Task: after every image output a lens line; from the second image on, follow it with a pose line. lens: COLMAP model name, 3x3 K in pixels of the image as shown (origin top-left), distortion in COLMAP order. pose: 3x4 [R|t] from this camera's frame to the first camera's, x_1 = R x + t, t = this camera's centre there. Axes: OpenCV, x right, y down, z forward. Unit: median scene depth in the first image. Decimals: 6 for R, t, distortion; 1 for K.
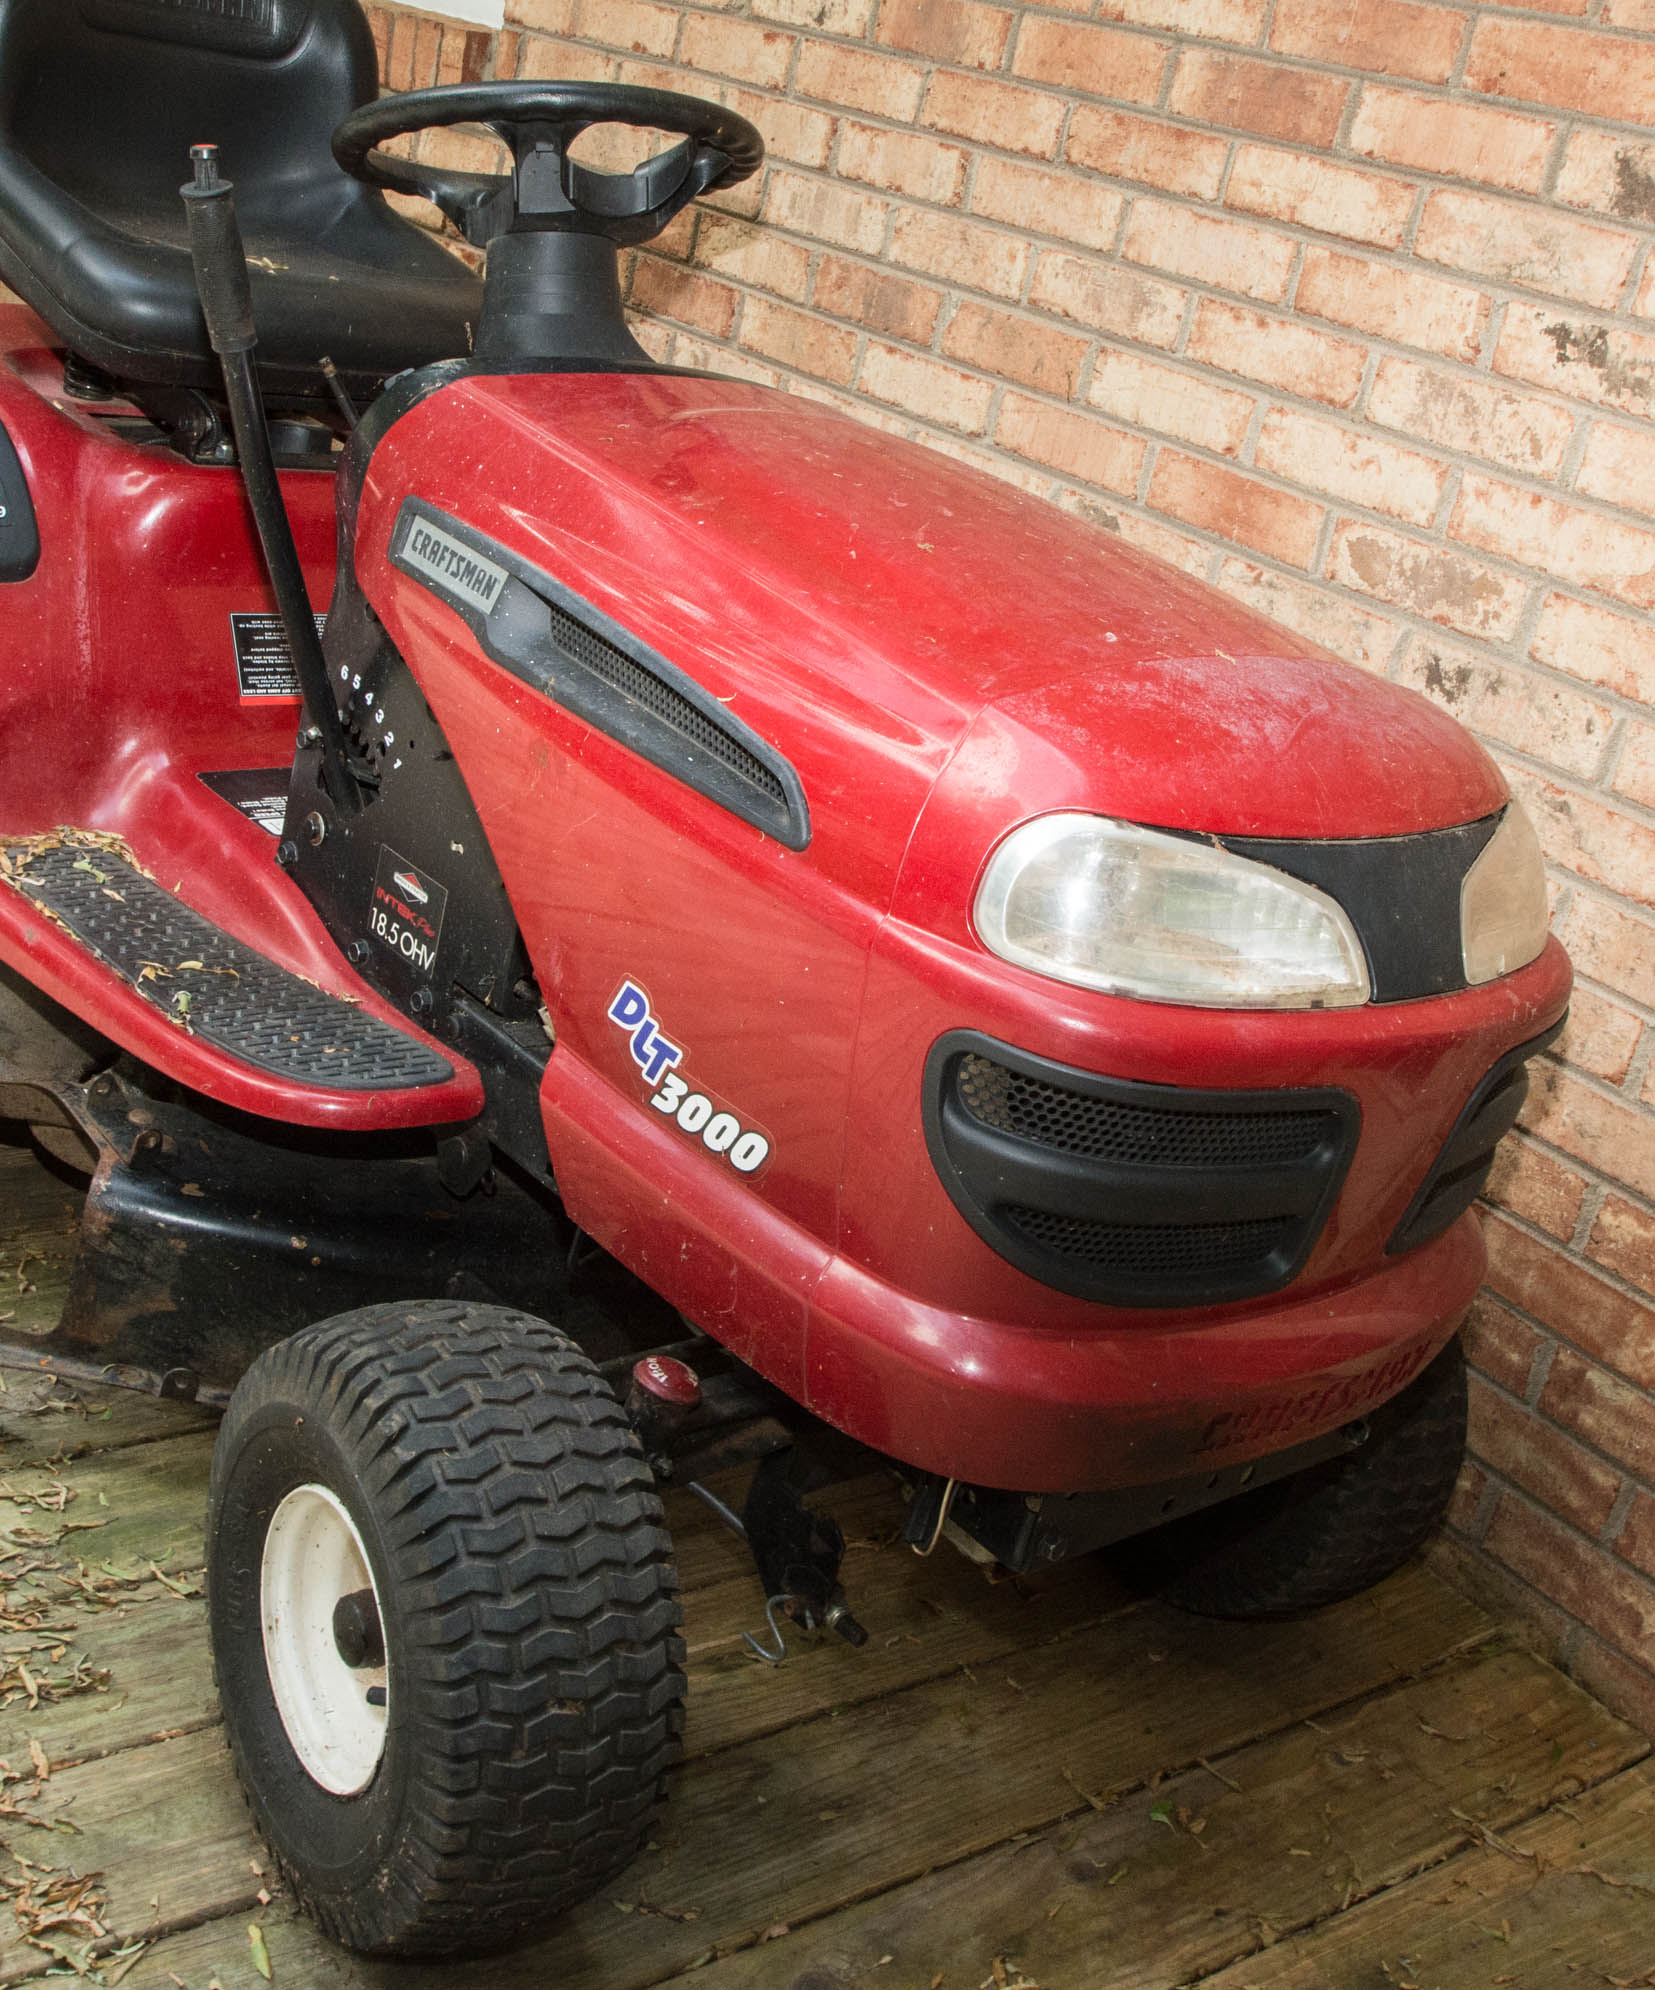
lens RADIAL K [[2449.1, 0, 802.4], [0, 2449.1, 852.6], [0, 0, 1]] dist [-0.046668, 0.000000]
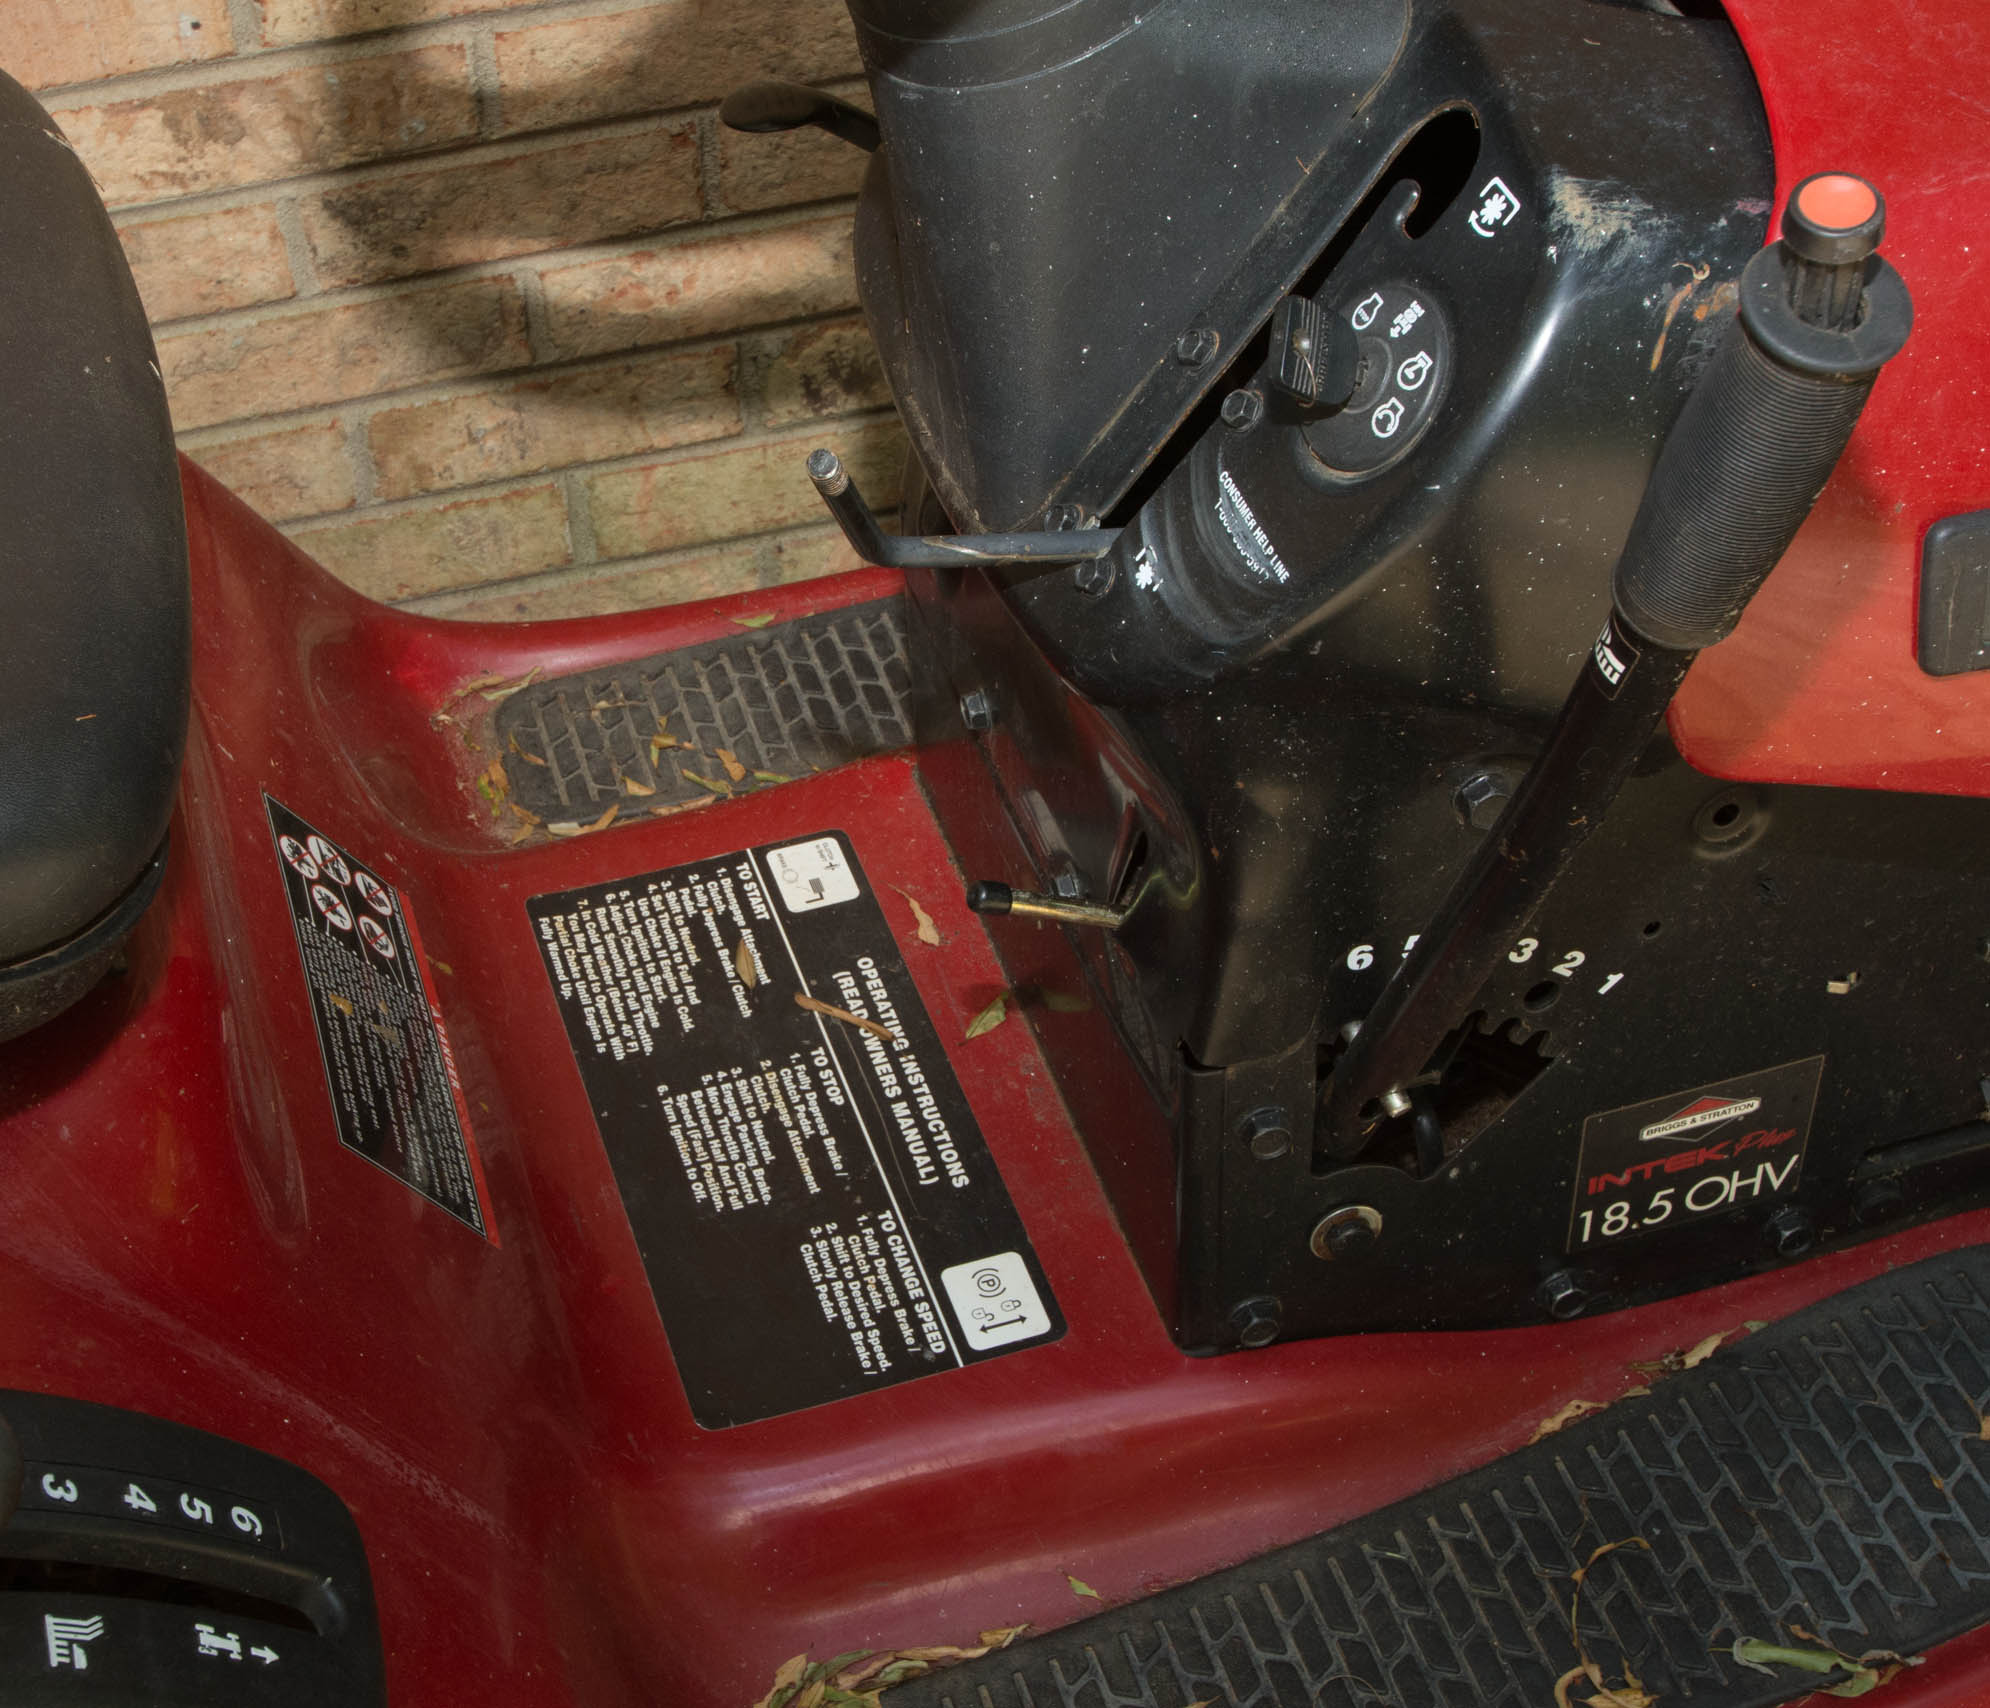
lens RADIAL K [[3258.1, 0, 809.2], [0, 3258.1, 911.8], [0, 0, 1]] dist [-0.077484, 0.000000]
pose [[0.407929, -0.784033, 0.467852, -0.457548], [0.451837, 0.618636, 0.642754, -0.455396], [-0.793371, -0.050805, 0.606615, 0.710716]]
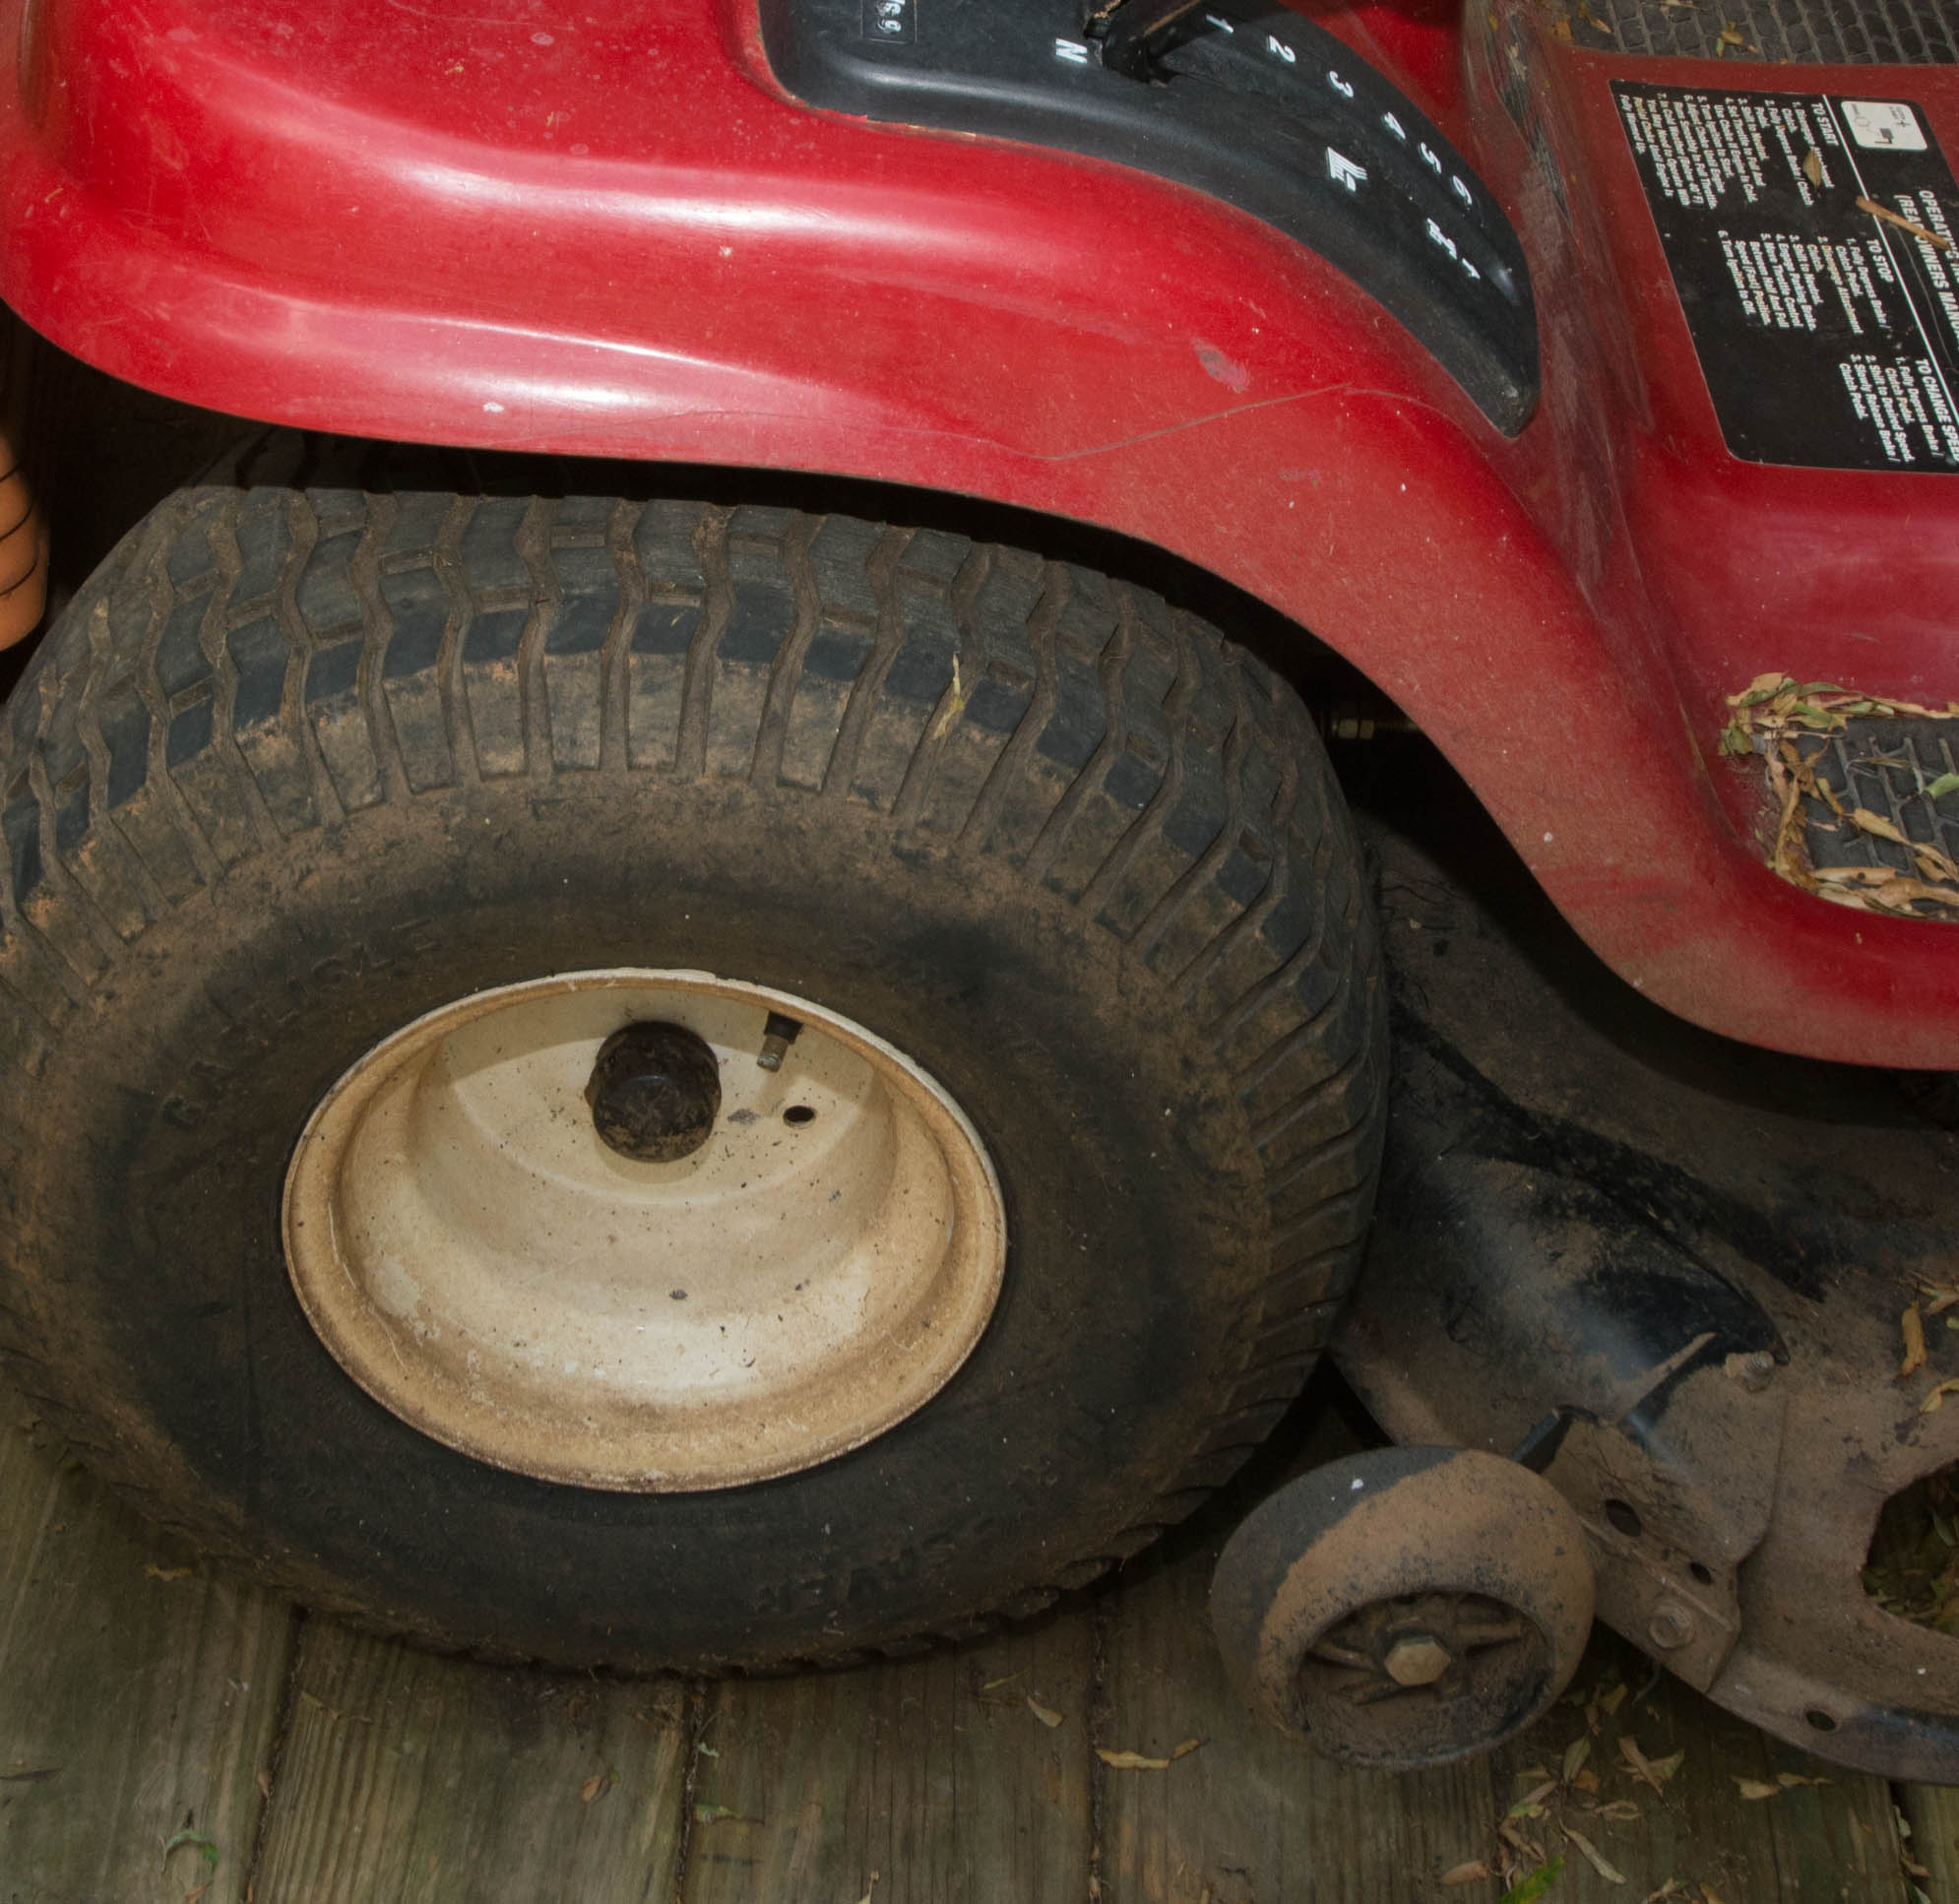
lens RADIAL K [[4050.8, 0, 900.5], [0, 4050.8, 683.5], [0, 0, 1]] dist [-0.070217, 0.000000]
pose [[0.646602, -0.593148, 0.479668, -0.762327], [0.330074, 0.784440, 0.525077, -0.455876], [-0.687719, -0.181189, 0.703003, 0.634330]]
